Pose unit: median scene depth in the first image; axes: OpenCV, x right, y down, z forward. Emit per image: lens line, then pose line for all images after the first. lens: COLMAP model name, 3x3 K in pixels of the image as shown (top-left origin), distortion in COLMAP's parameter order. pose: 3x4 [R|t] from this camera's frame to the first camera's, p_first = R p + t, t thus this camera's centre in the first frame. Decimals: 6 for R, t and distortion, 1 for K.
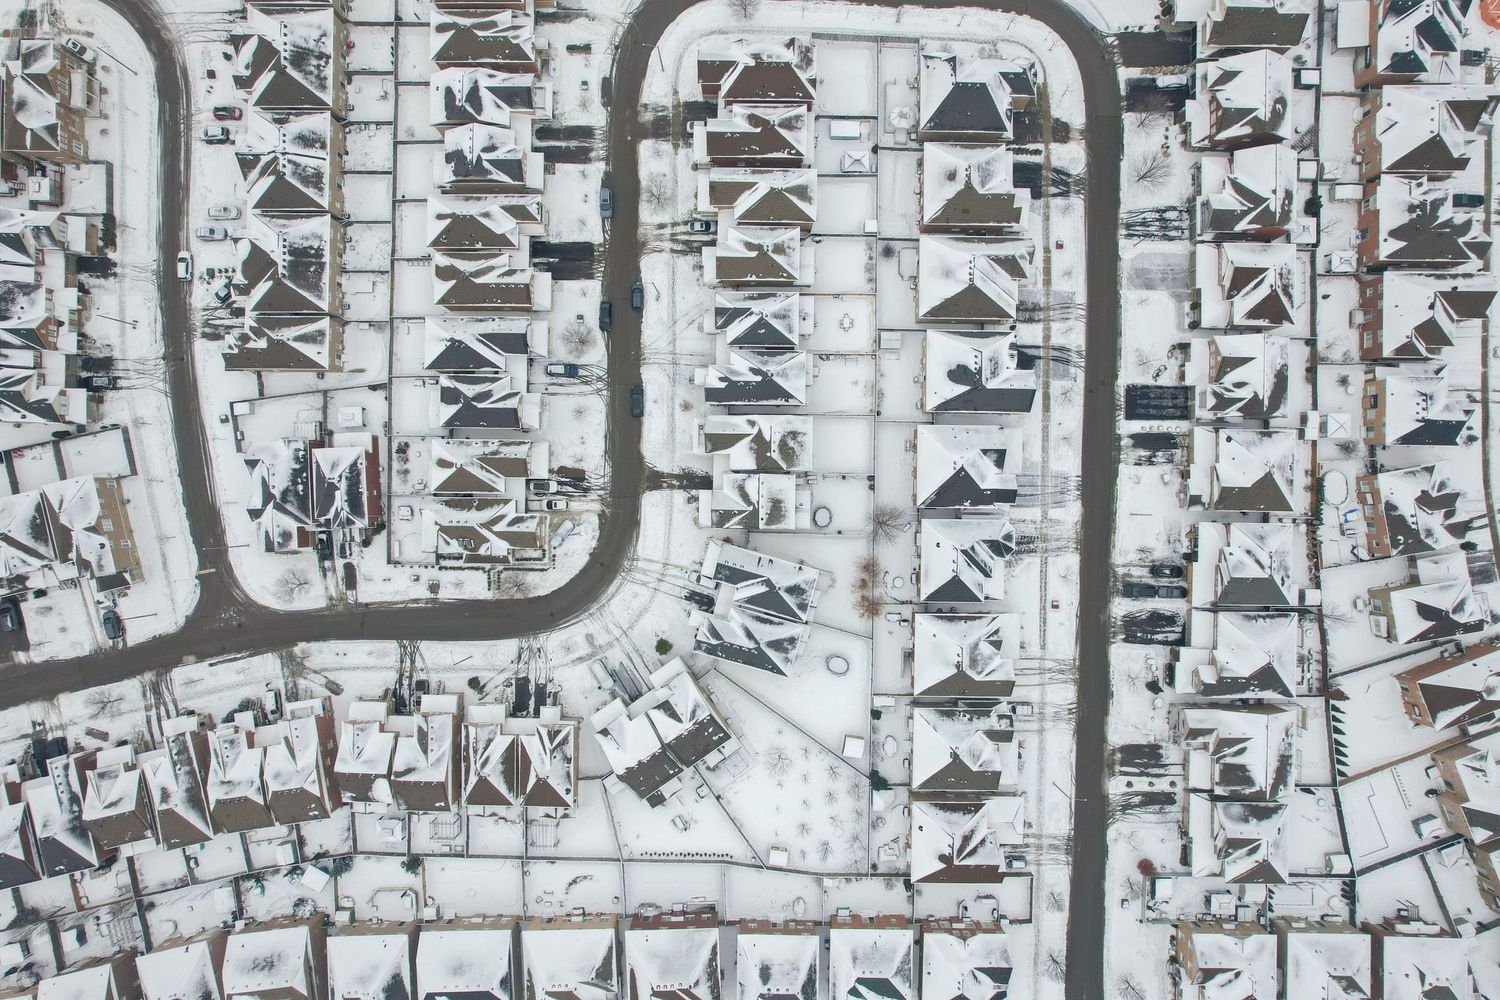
lens RADIAL K [[958.7, 0, 756.5], [0, 958.7, 502.0], [0, 0, 1]] dist [-0.078515, 0.070064]
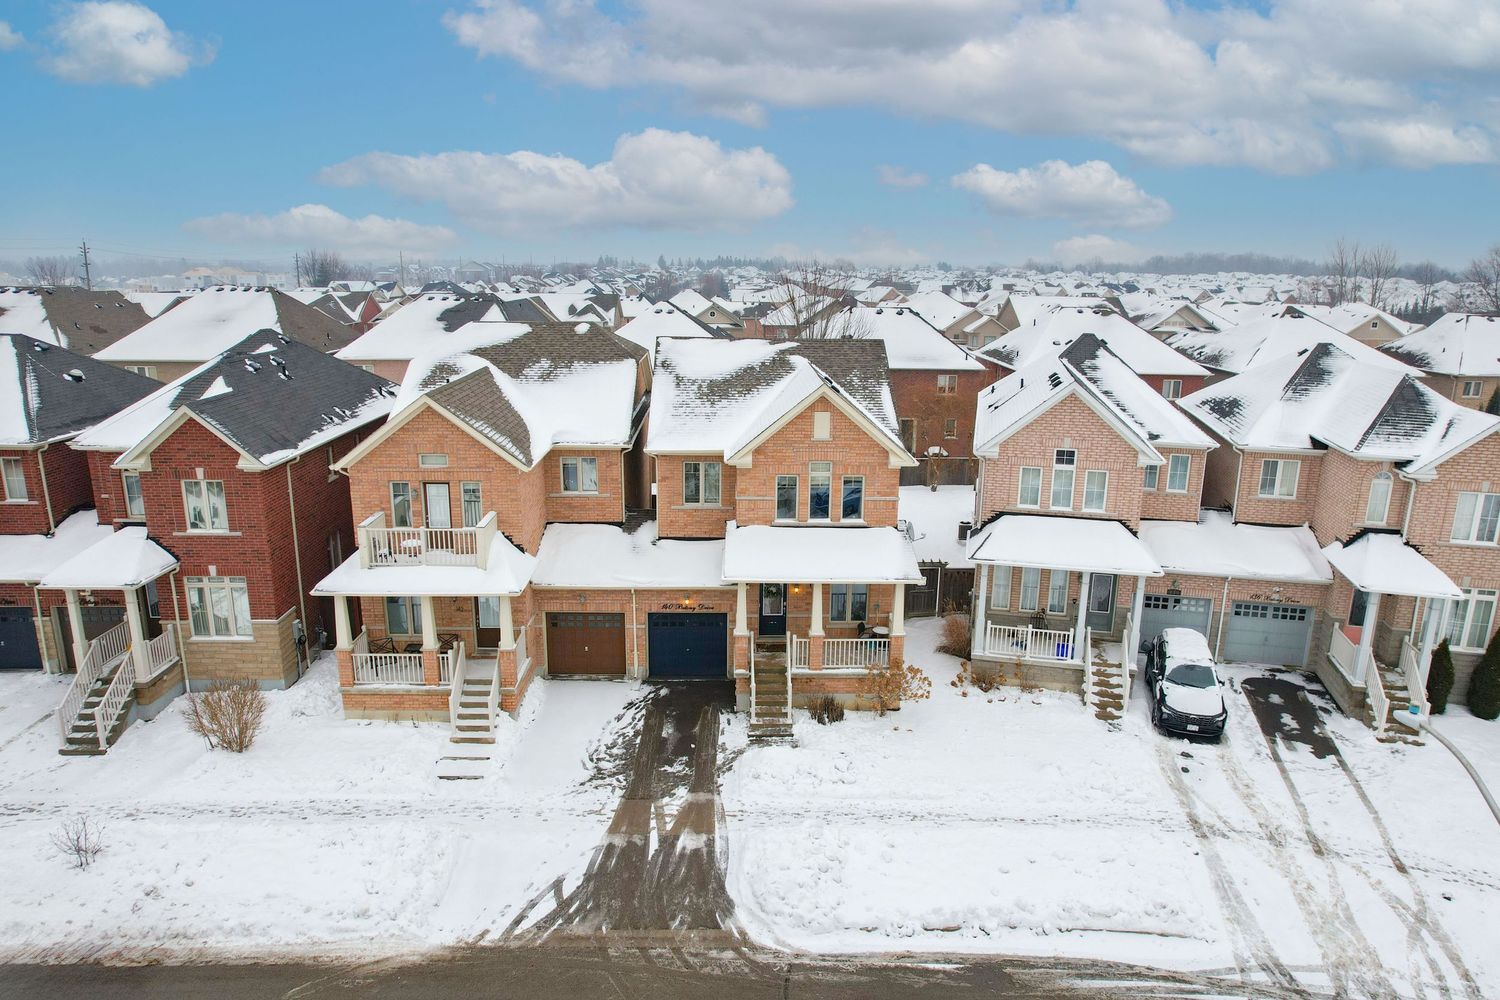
lens RADIAL K [[958.7, 0, 756.5], [0, 958.7, 502.0], [0, 0, 1]] dist [-0.078515, 0.070064]
pose [[-0.043109, -0.234785, 0.971091, -0.236046], [0.999018, -0.000219, 0.044296, -0.014288], [-0.010187, 0.972047, 0.234564, 0.946028]]
